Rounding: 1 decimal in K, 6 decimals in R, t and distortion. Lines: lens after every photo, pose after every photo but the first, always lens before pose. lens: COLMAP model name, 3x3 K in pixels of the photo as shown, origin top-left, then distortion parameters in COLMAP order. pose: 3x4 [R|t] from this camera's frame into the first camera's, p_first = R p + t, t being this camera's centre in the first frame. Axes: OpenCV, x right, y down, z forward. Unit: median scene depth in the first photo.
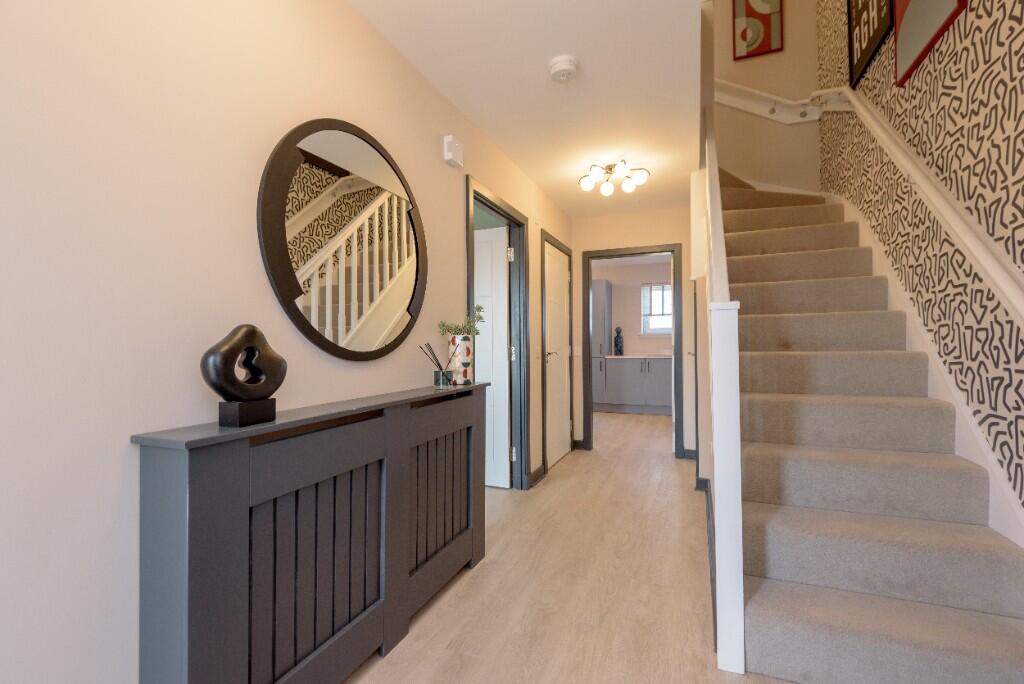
lens RADIAL K [[464.0, 0, 511.2], [0, 464.0, 340.2], [0, 0, 1]] dist [0.001066, -0.000120]
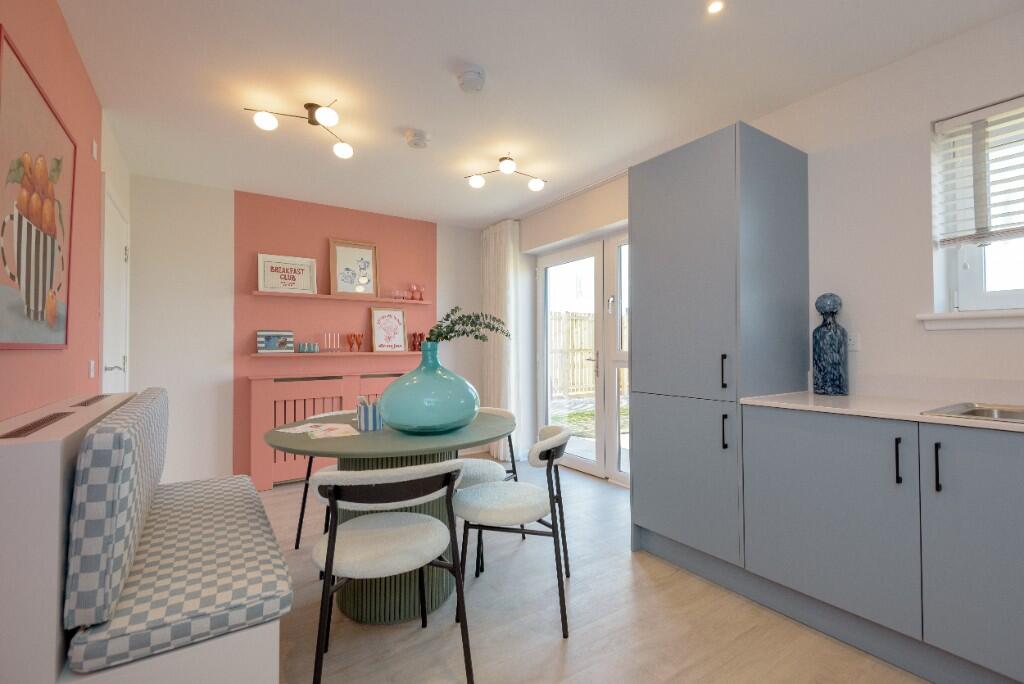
lens RADIAL K [[464.0, 0, 531.1], [0, 464.0, 343.0], [0, 0, 1]] dist [0.001066, -0.000120]
pose [[0.837888, 0.000820, -0.545842, 0.233731], [0.000211, 0.999998, 0.001826, 0.001108], [0.545843, -0.001645, 0.837886, 0.663307]]
